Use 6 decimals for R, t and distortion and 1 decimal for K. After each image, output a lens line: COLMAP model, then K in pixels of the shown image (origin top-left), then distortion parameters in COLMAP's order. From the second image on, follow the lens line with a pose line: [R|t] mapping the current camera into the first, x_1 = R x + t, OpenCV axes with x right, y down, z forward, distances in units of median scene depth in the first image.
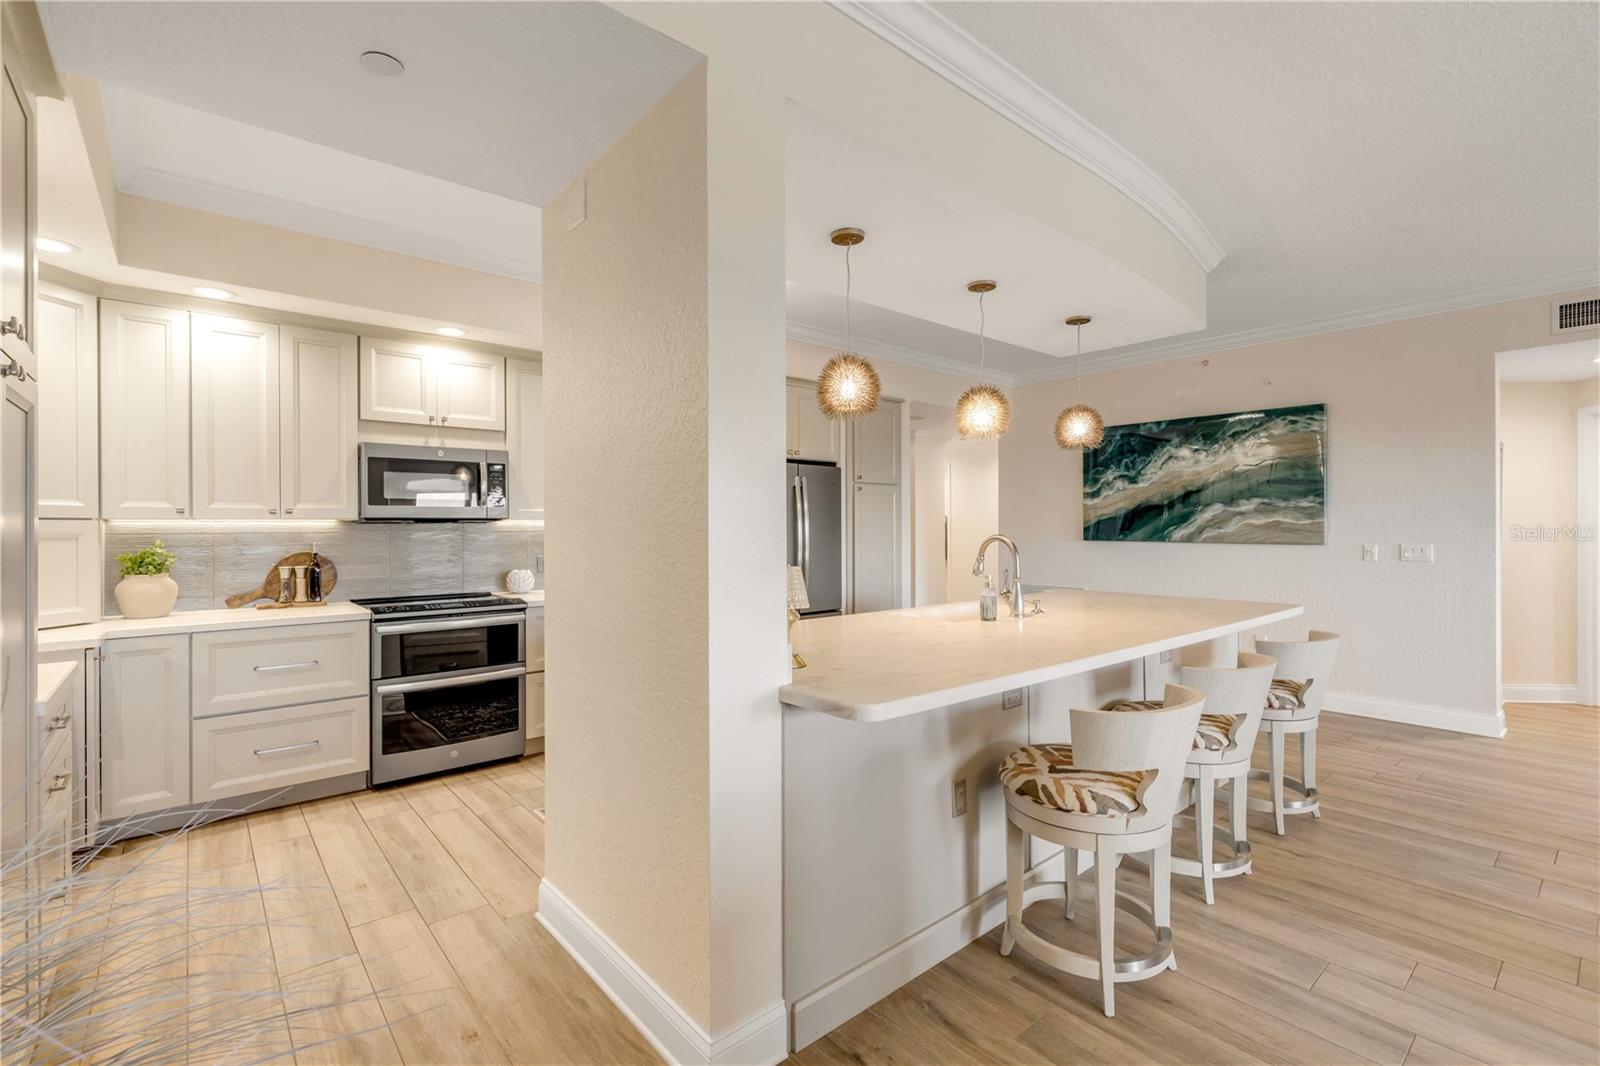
lens RADIAL K [[717.4, 0, 797.7], [0, 717.4, 525.9], [0, 0, 1]] dist [0.004719, 0.000248]
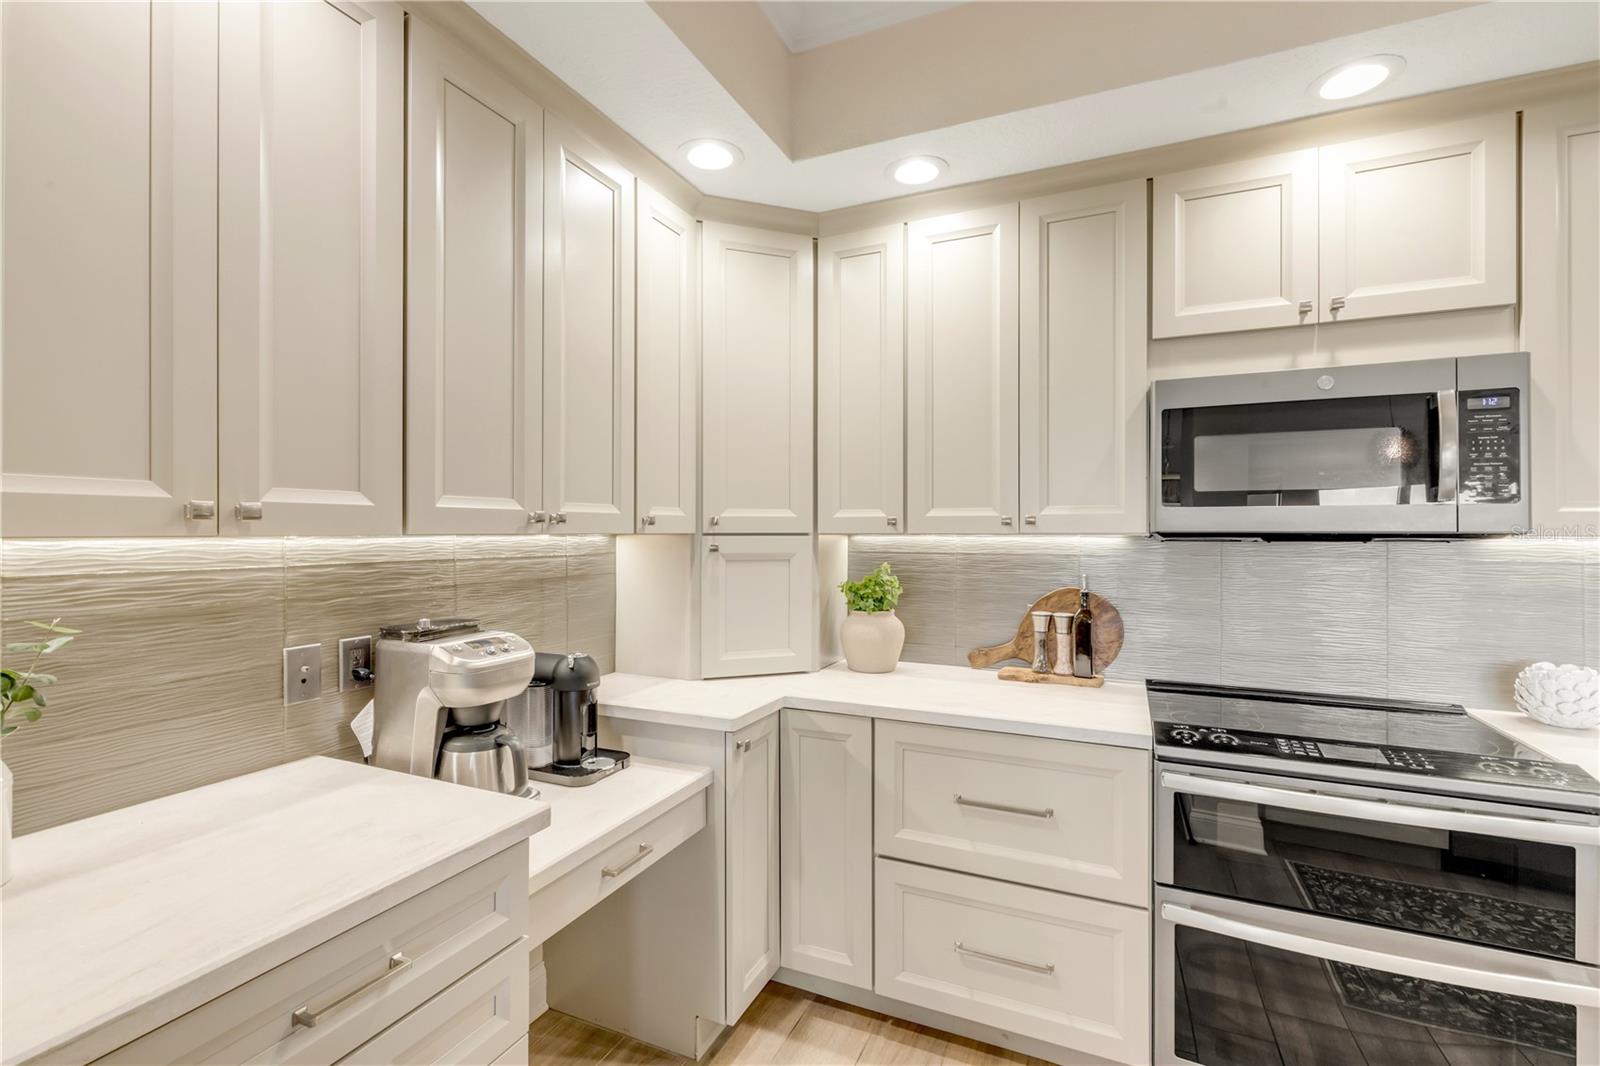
lens RADIAL K [[724.9, 0, 796.8], [0, 724.9, 531.5], [0, 0, 1]] dist [0.002987, -0.000783]
pose [[0.424982, 0.005577, -0.905184, -0.244017], [-0.002692, 0.999984, 0.004897, -0.012822], [0.905198, 0.000356, 0.424991, 0.542816]]
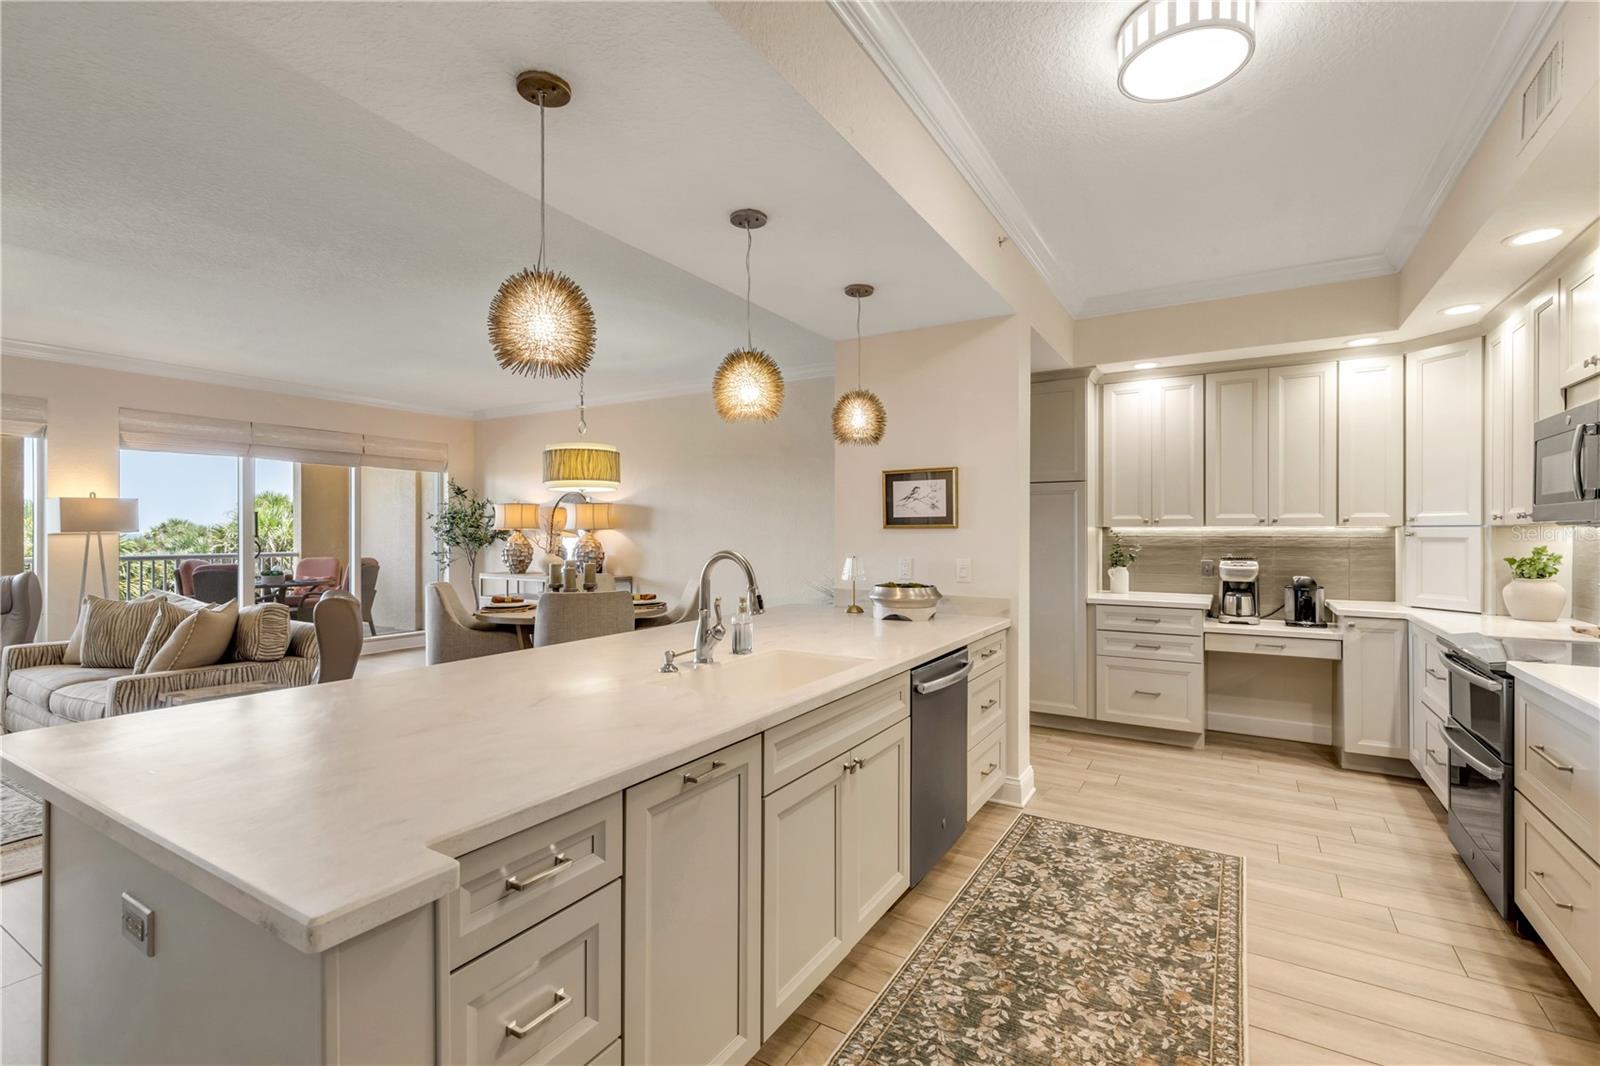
lens RADIAL K [[724.9, 0, 796.8], [0, 724.9, 531.5], [0, 0, 1]] dist [0.002987, -0.000783]
pose [[-0.949856, 0.004430, -0.312657, 0.372167], [0.004378, 0.999990, 0.000867, -0.004824], [0.312658, -0.000545, -0.949866, 1.443297]]
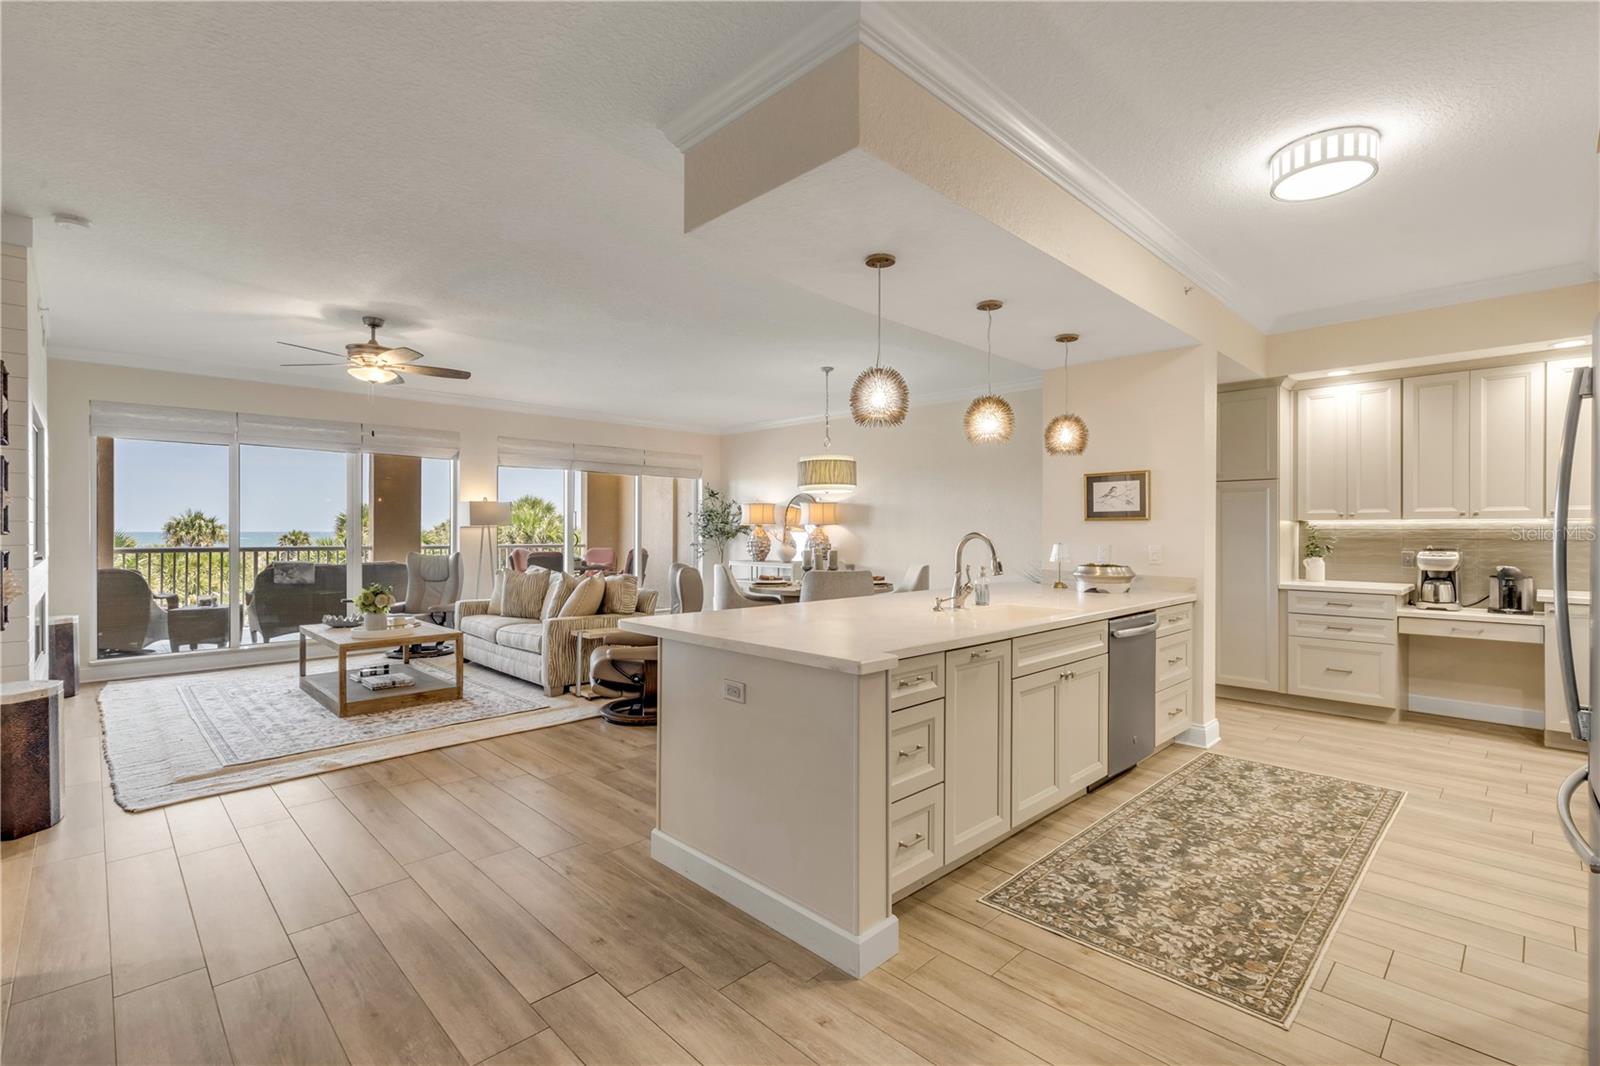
lens RADIAL K [[724.9, 0, 796.8], [0, 724.9, 531.5], [0, 0, 1]] dist [0.002987, -0.000783]
pose [[-0.997648, 0.002262, -0.068515, 0.519860], [0.002229, 0.999997, 0.000560, 0.008959], [0.068516, 0.000406, -0.997650, 1.729442]]
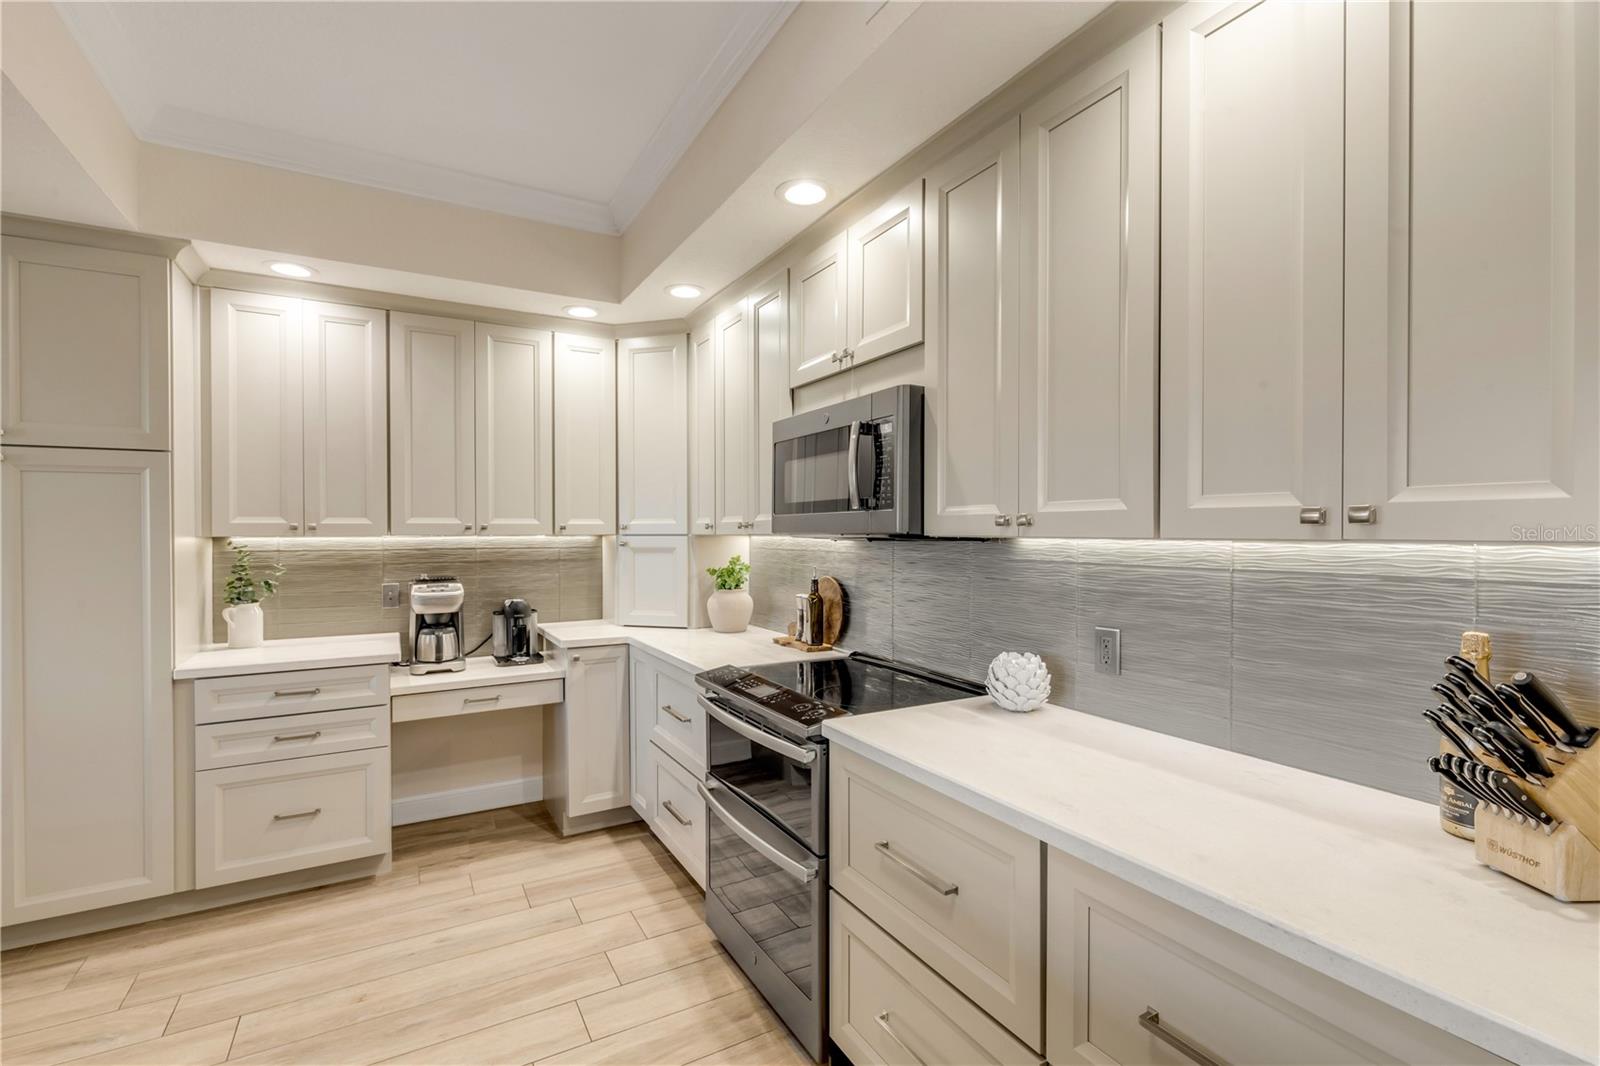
lens RADIAL K [[712.8, 0, 797.7], [0, 712.8, 532.8], [0, 0, 1]] dist [0.000655, -0.000086]
pose [[-0.188334, 0.007038, -0.982080, 0.055453], [0.004810, 0.999969, 0.006244, -0.015050], [0.982093, -0.003548, -0.188362, 1.115277]]
